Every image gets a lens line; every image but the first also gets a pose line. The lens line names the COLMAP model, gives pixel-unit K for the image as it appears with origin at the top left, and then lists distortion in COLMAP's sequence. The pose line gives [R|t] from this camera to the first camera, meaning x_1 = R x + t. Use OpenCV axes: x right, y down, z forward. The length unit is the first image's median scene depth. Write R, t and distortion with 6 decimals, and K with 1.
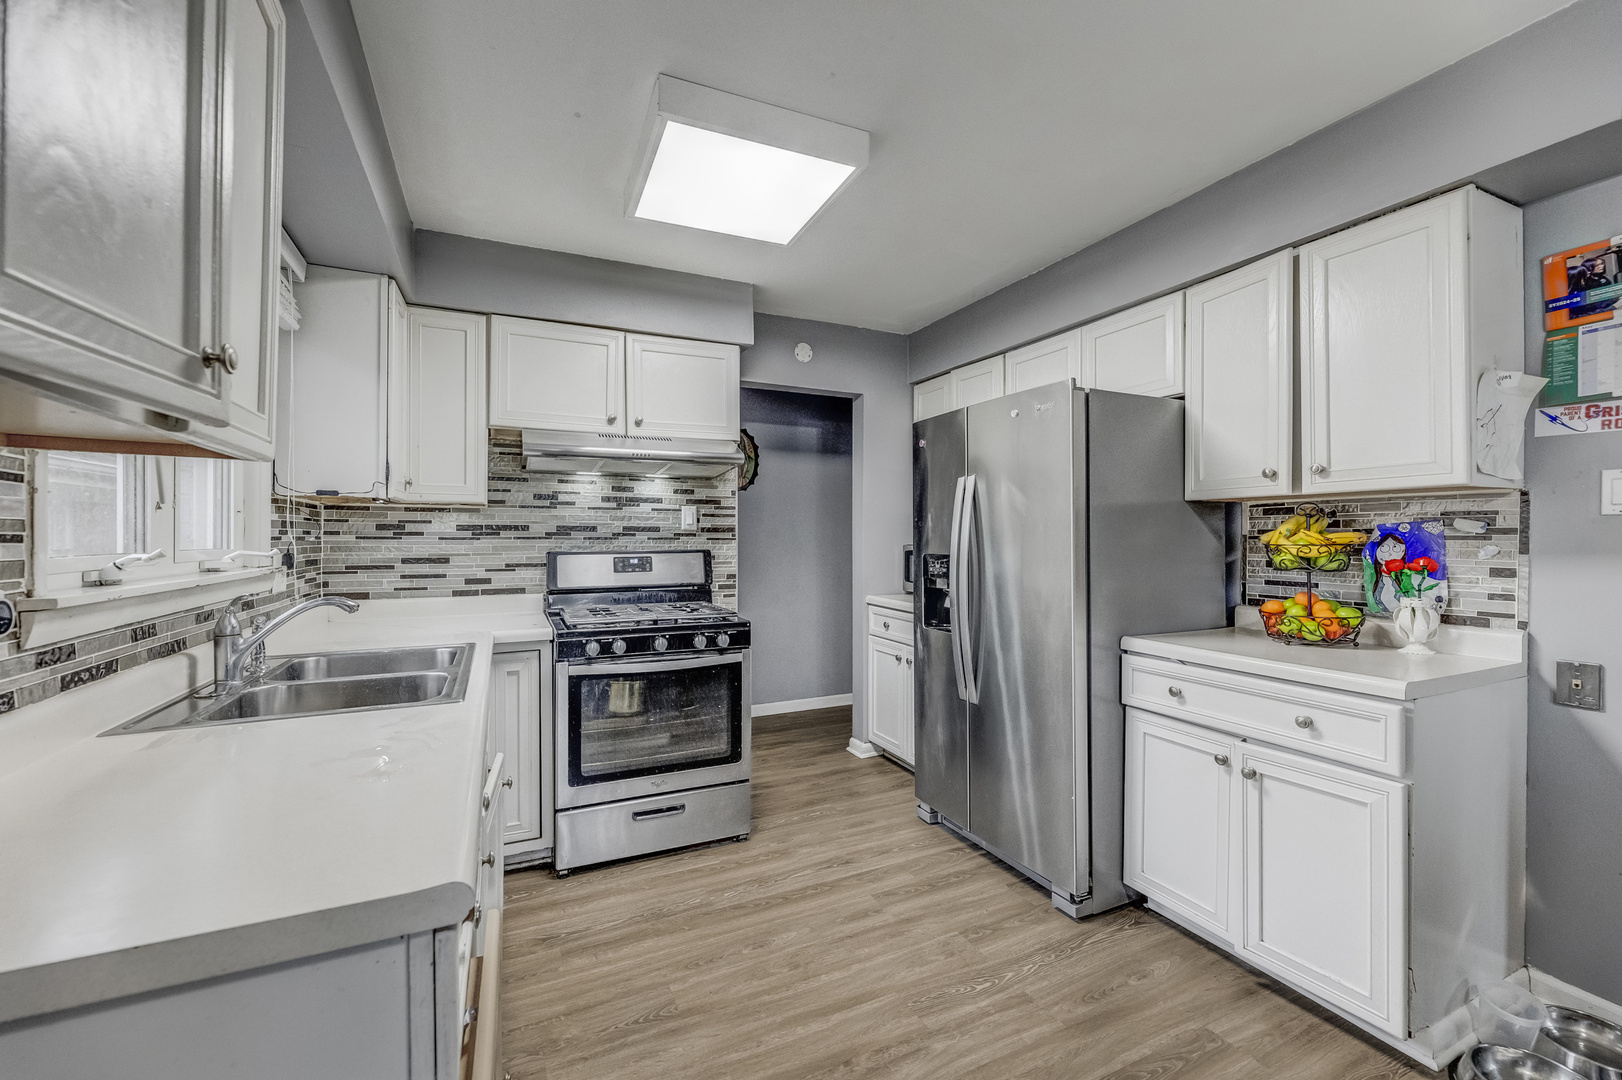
lens RADIAL K [[654.7, 0, 805.0], [0, 654.7, 538.7], [0, 0, 1]] dist [-0.002746, -0.000490]
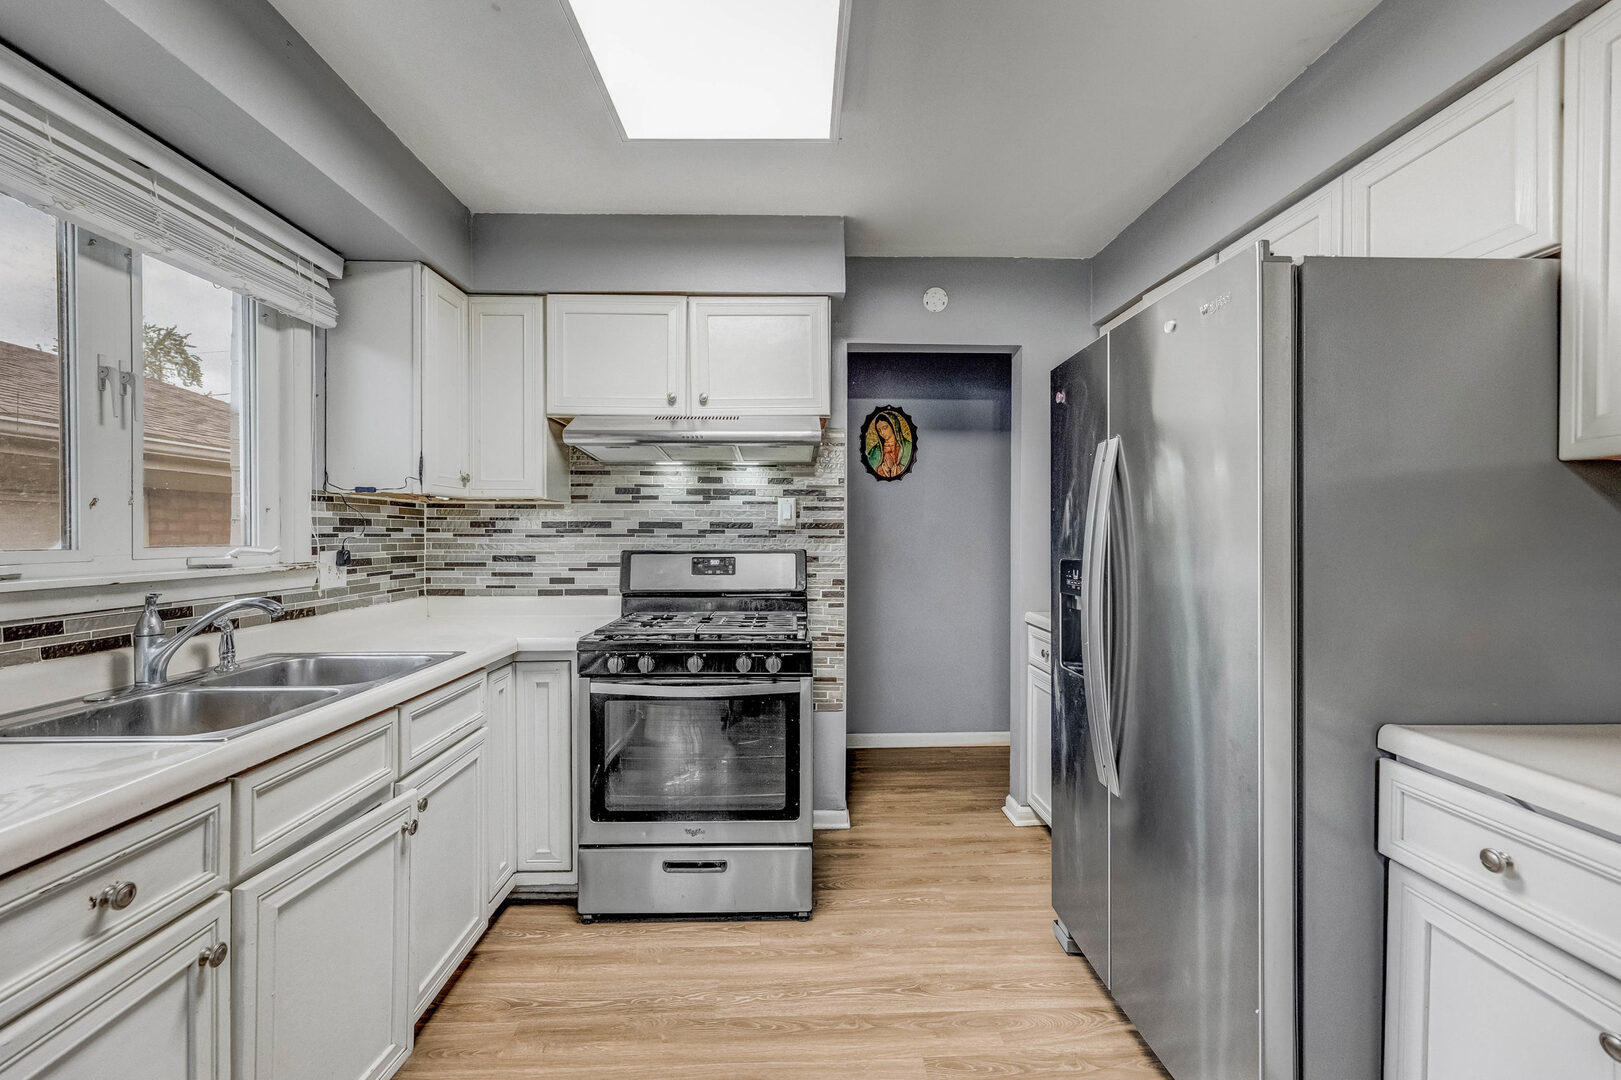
lens RADIAL K [[654.3, 0, 813.3], [0, 654.3, 540.2], [0, 0, 1]] dist [-0.002746, -0.000490]
pose [[0.918719, 0.003658, -0.394895, 0.226836], [-0.001405, 0.999981, 0.005993, -0.000243], [0.394910, -0.004951, 0.918707, 0.285305]]
